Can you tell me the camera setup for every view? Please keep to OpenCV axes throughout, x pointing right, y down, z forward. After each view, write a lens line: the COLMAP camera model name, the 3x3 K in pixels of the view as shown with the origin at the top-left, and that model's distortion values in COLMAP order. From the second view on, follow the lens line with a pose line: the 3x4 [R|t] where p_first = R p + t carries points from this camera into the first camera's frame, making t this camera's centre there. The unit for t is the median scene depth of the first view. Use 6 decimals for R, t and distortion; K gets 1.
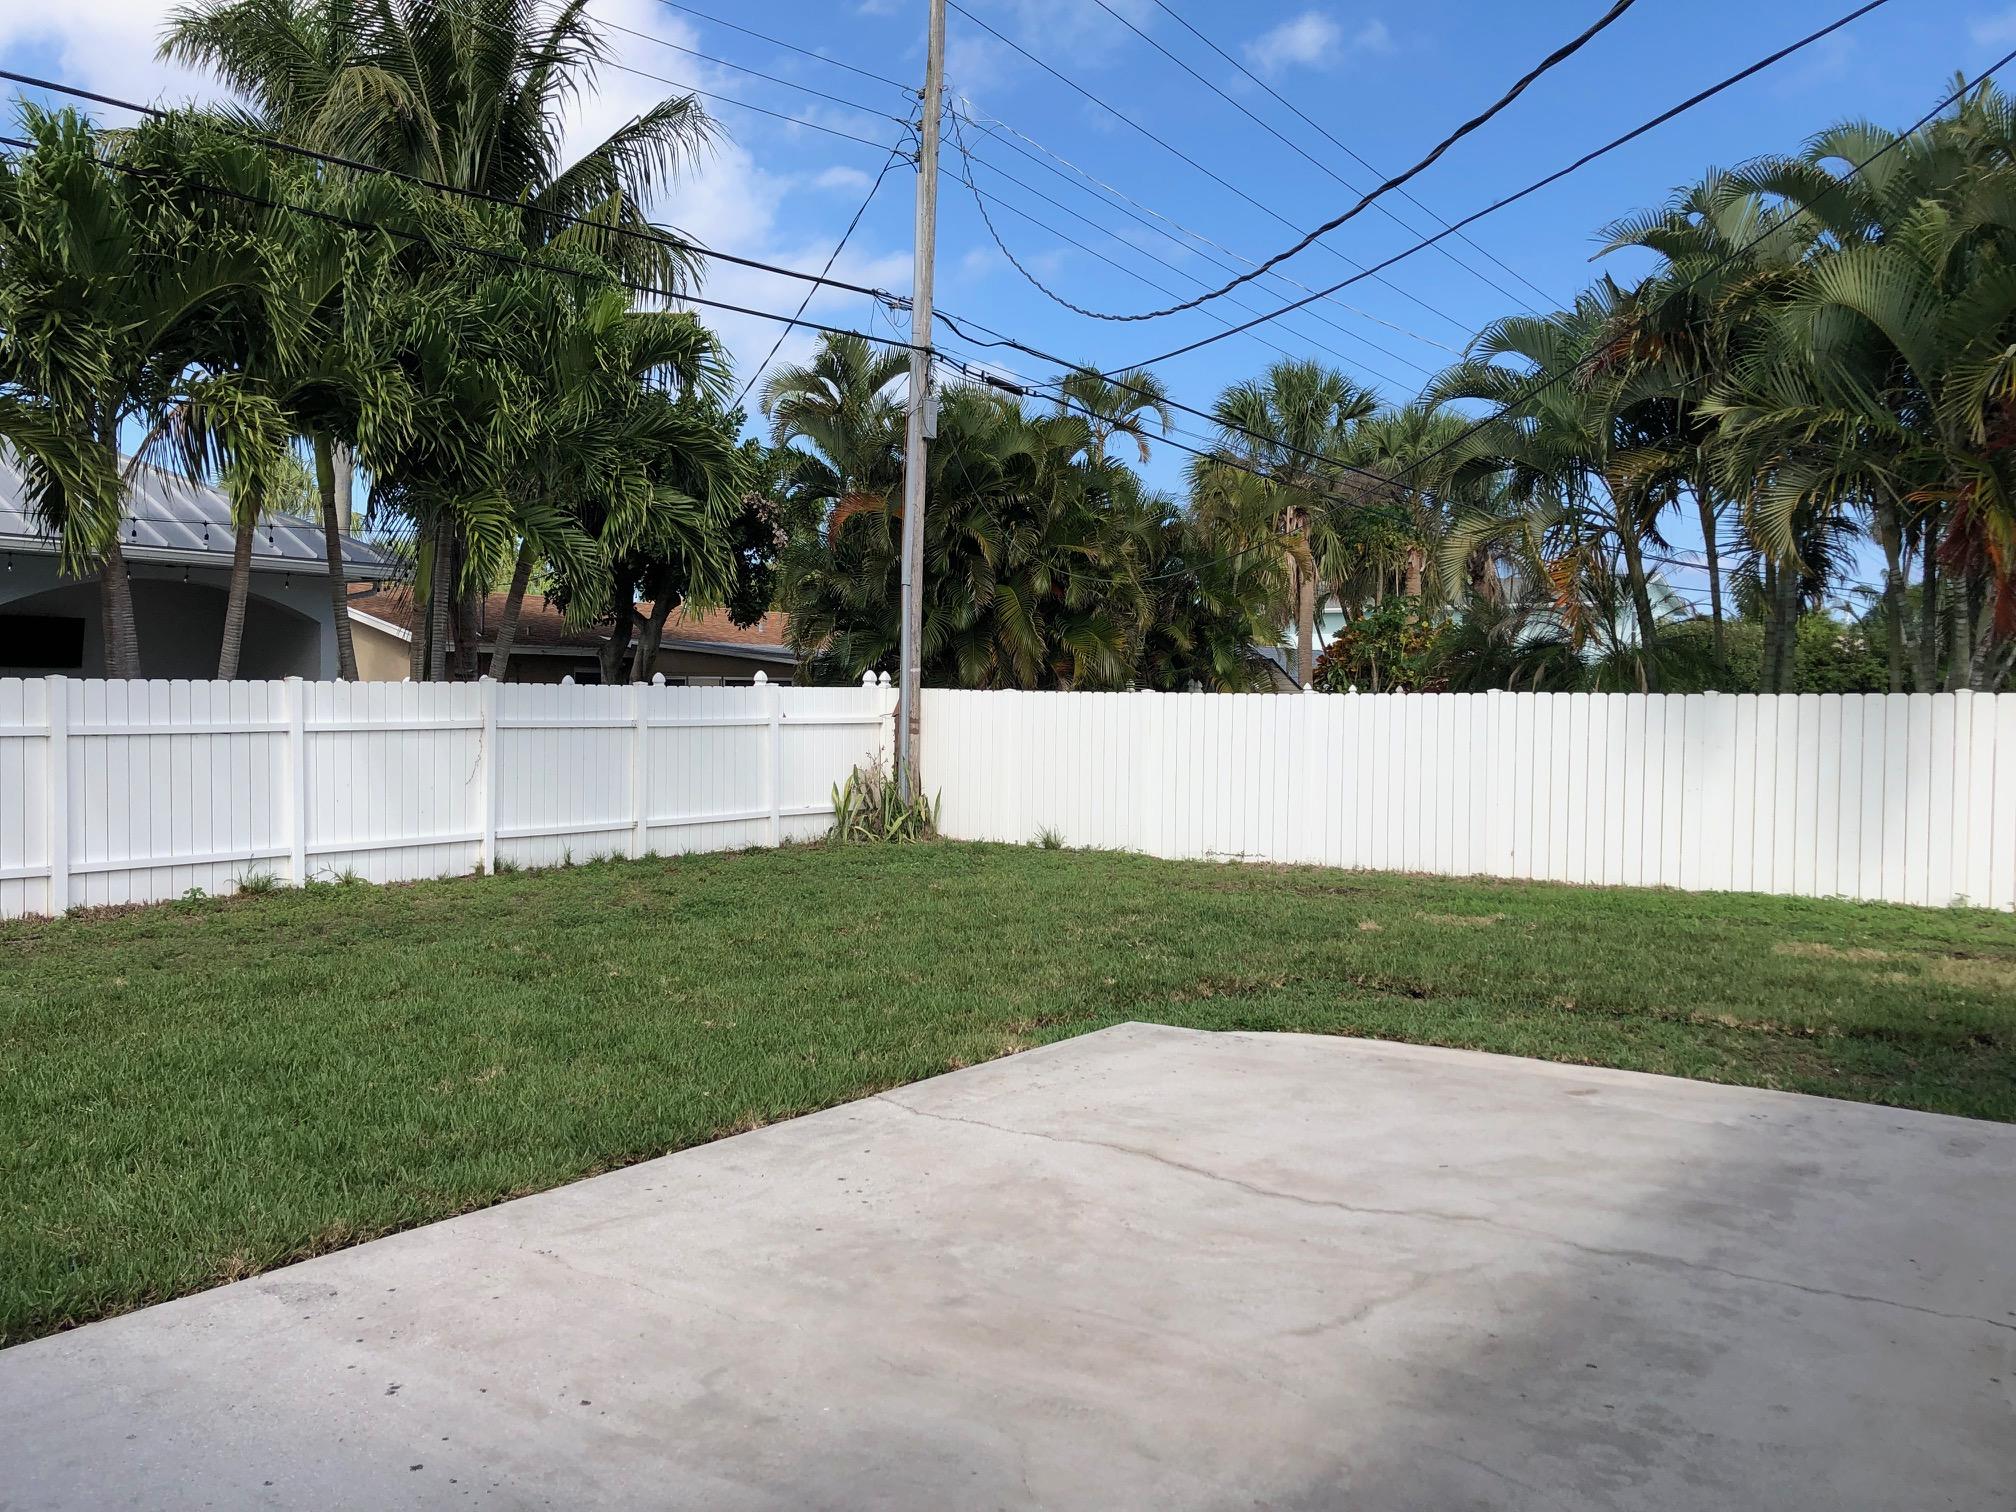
lens RADIAL K [[1673.2, 0, 1010.1], [0, 1673.2, 749.7], [0, 0, 1]] dist [0.008479, -0.012690]
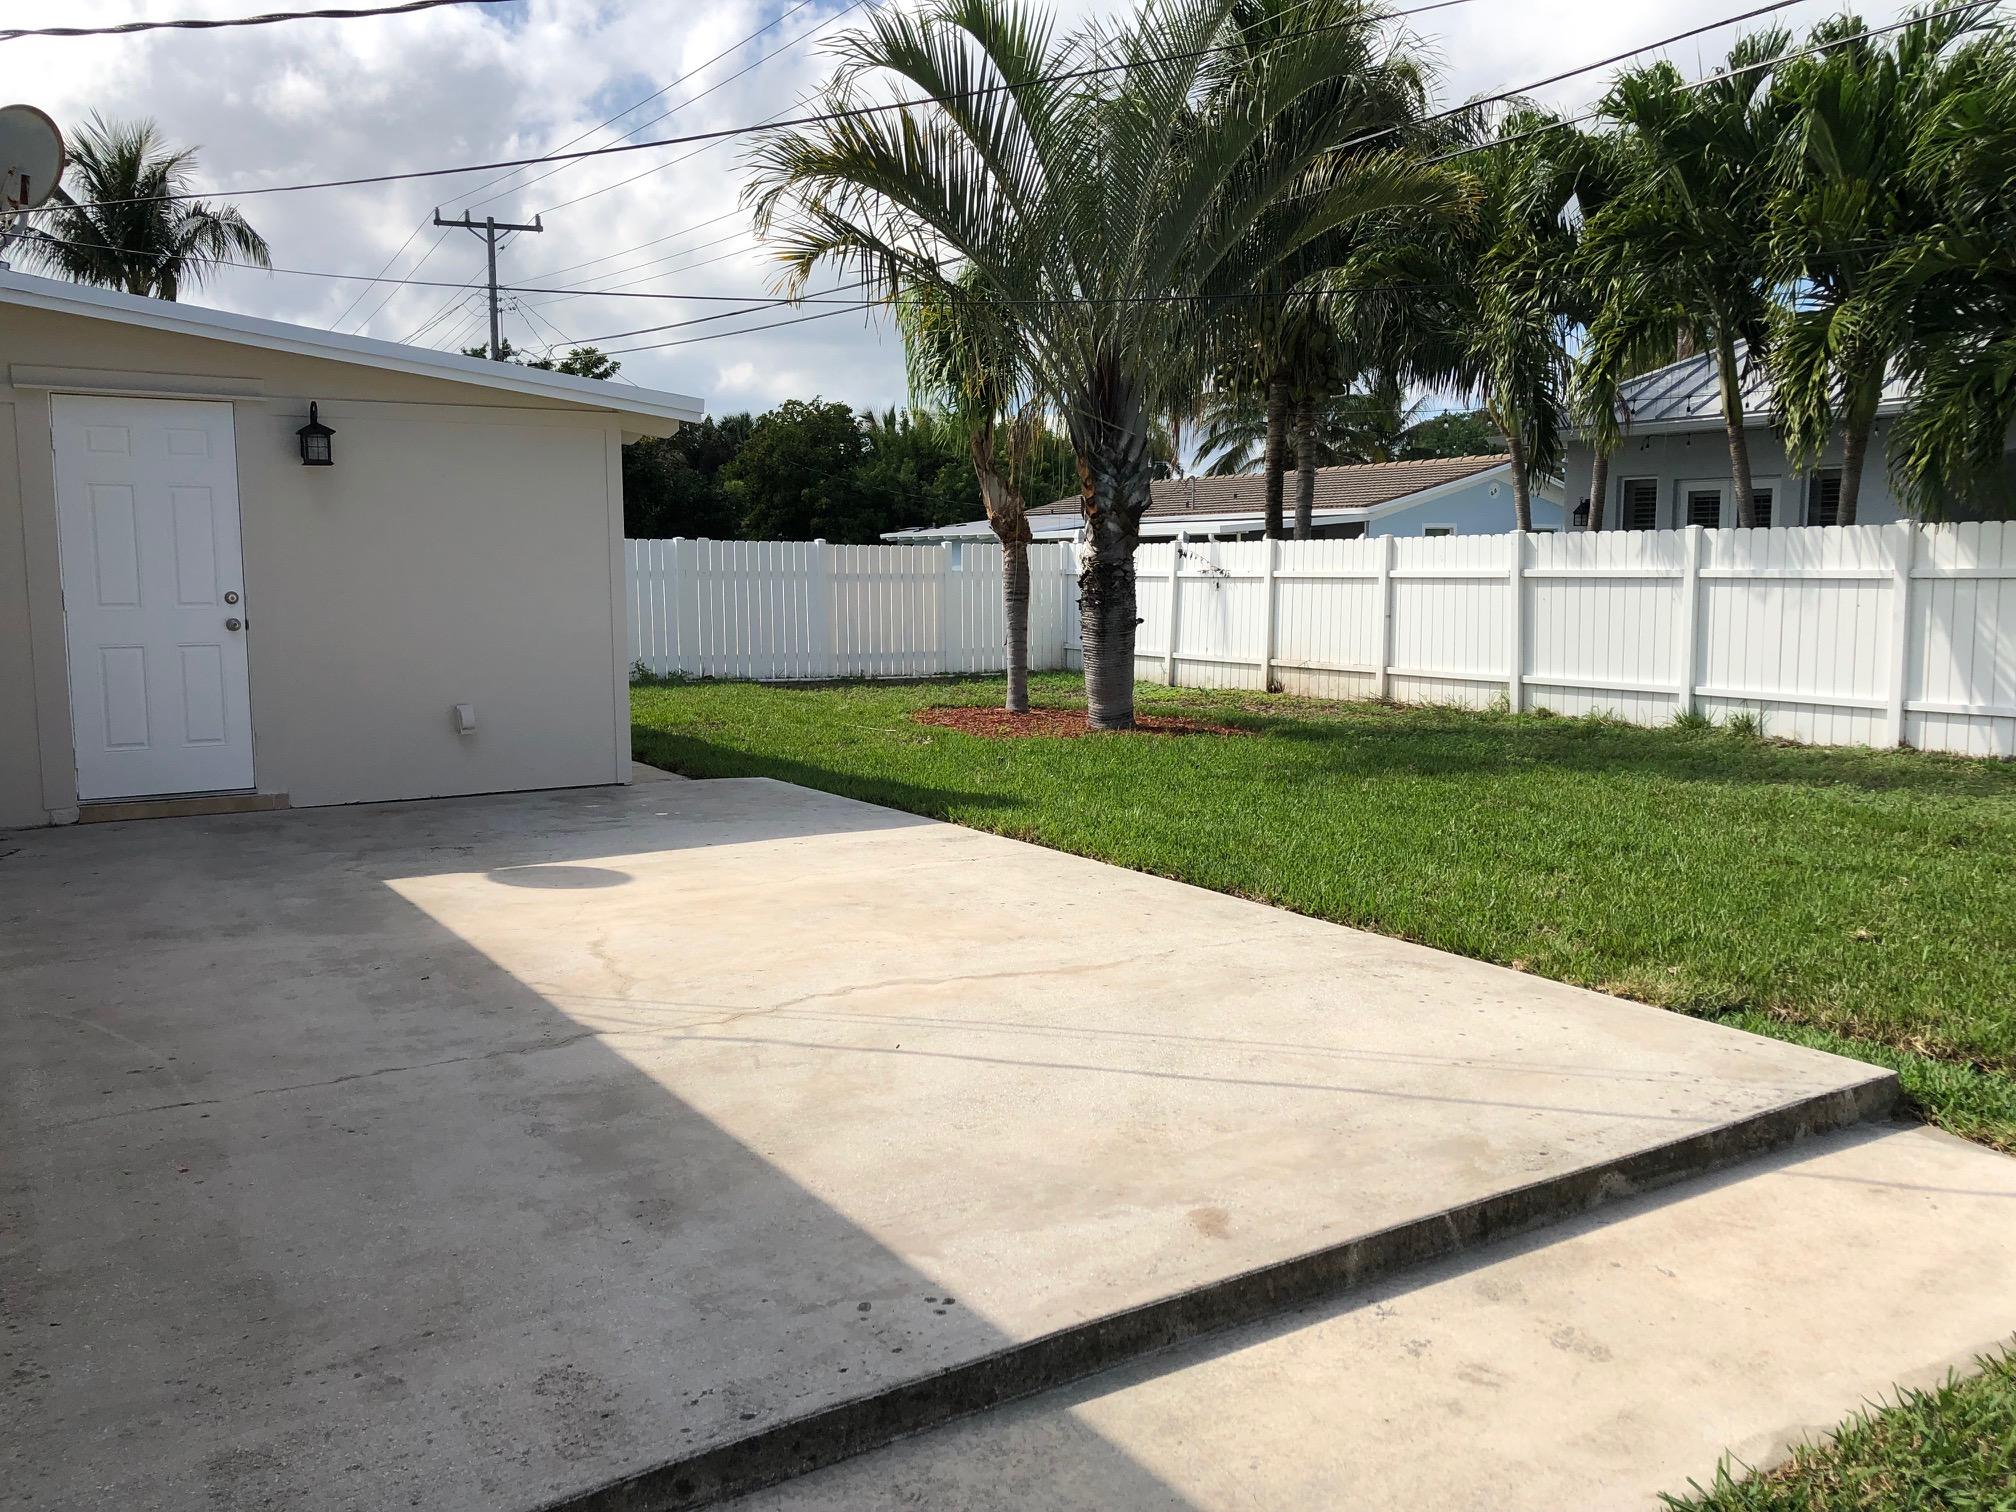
lens RADIAL K [[1673.2, 0, 1006.1], [0, 1673.2, 759.9], [0, 0, 1]] dist [0.008479, -0.012690]
pose [[-0.372672, 0.080711, -0.924447, 1.094591], [-0.052711, 0.992761, 0.107925, 0.017669], [0.926465, 0.088949, -0.365719, 1.488266]]
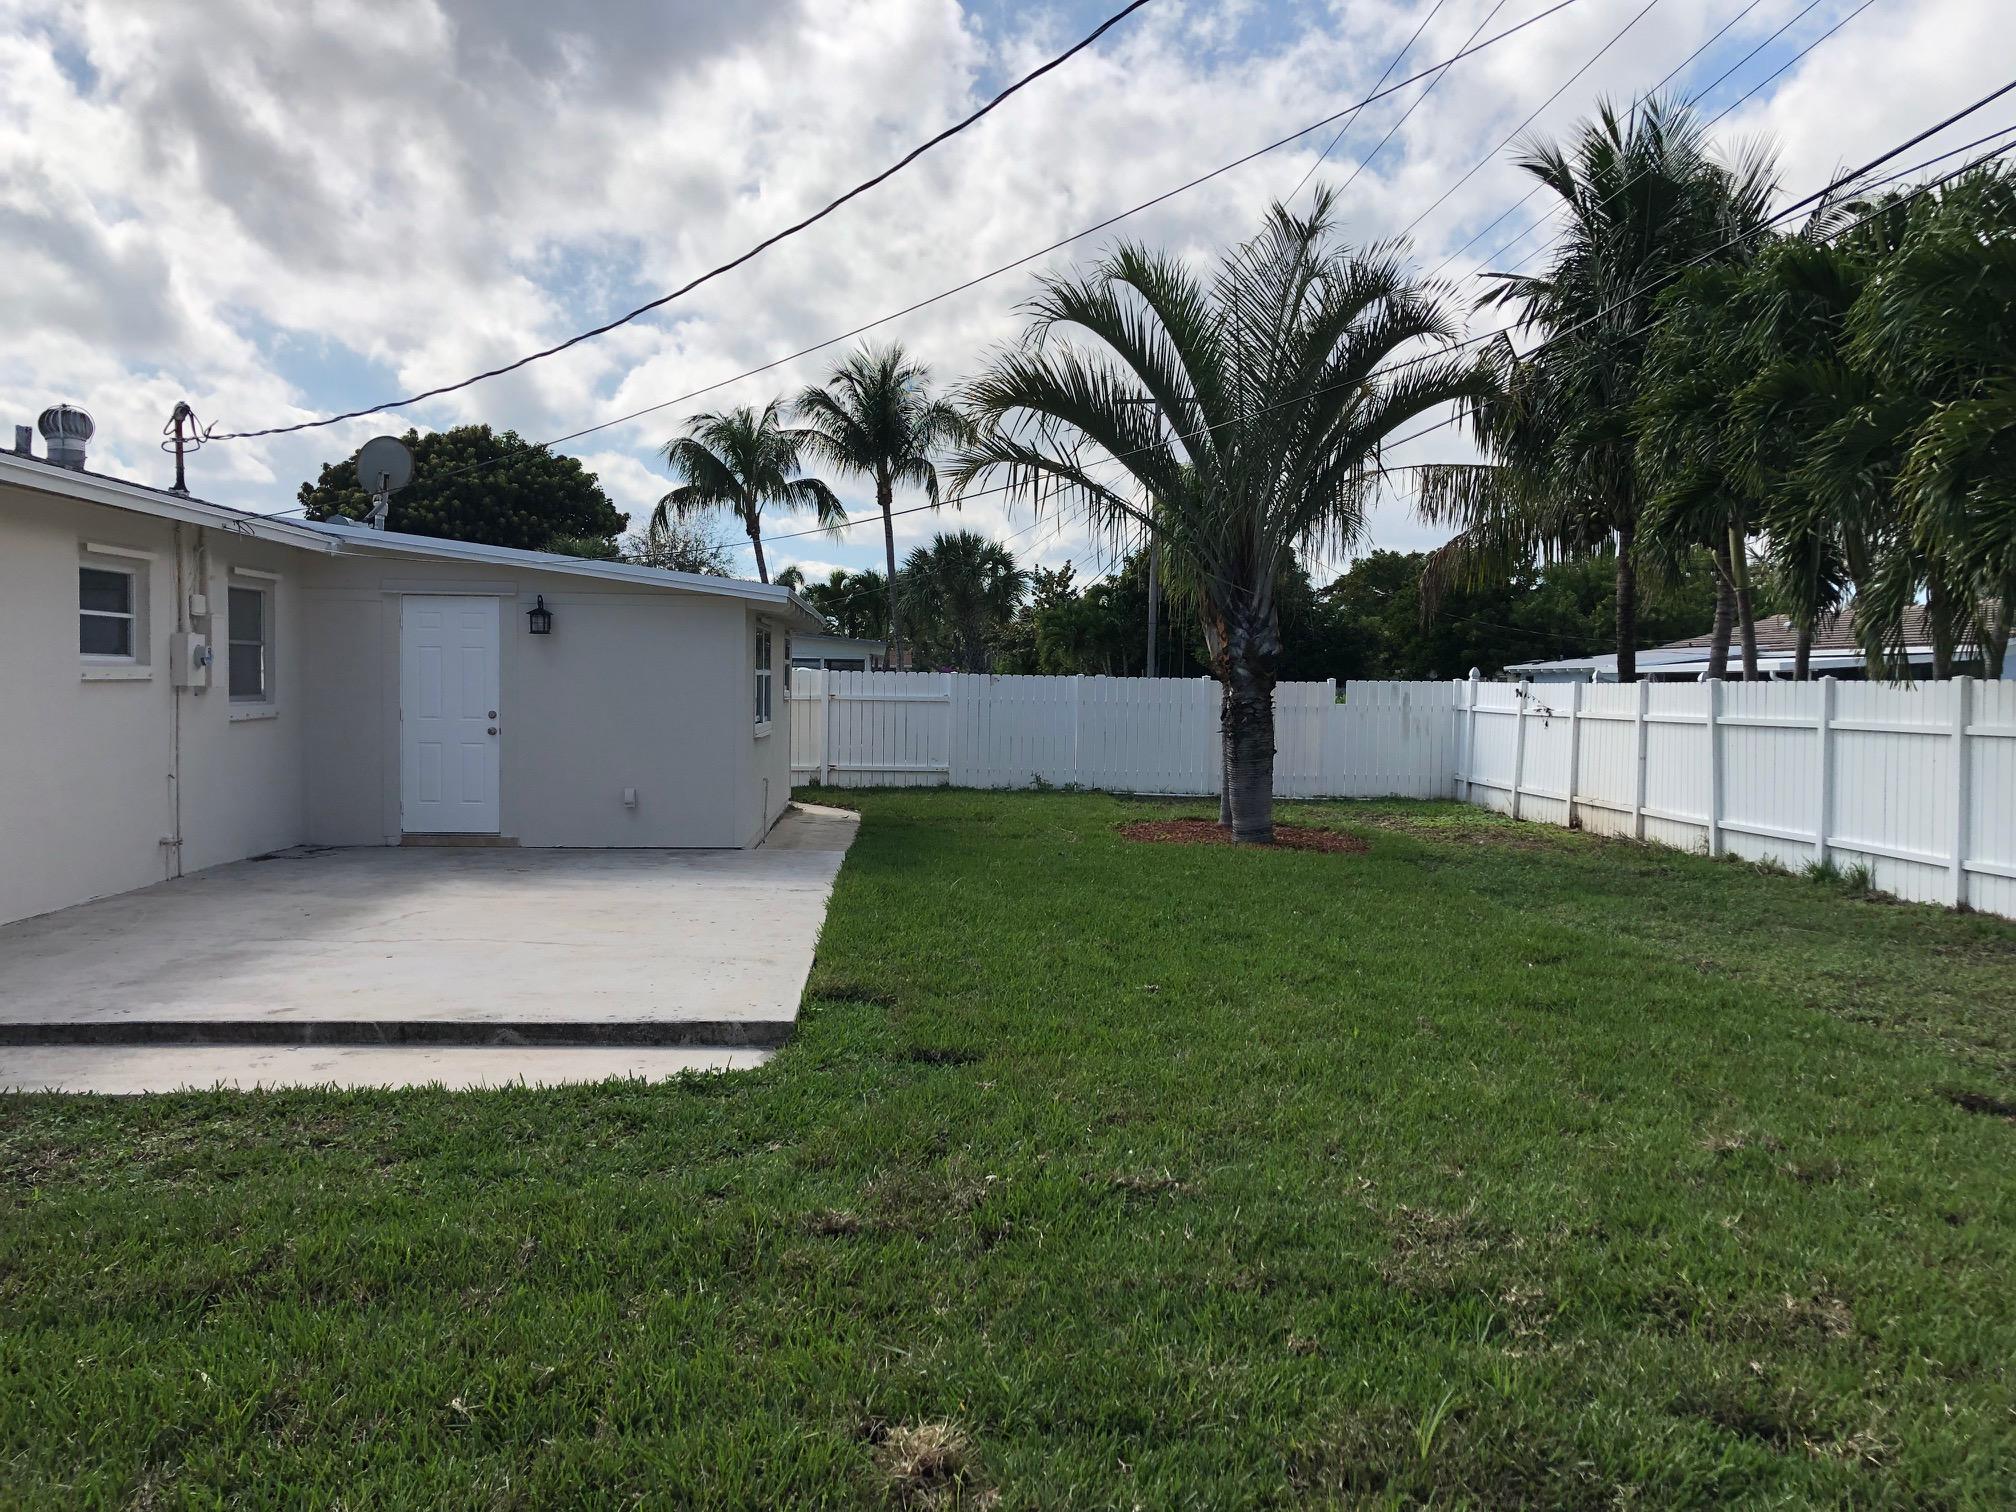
lens RADIAL K [[1673.2, 0, 1015.2], [0, 1673.2, 751.5], [0, 0, 1]] dist [0.008479, -0.012690]
pose [[-0.772674, -0.013329, -0.634663, 0.978820], [-0.064345, 0.996275, 0.057415, -0.035959], [0.631534, 0.085200, -0.770653, 2.249419]]
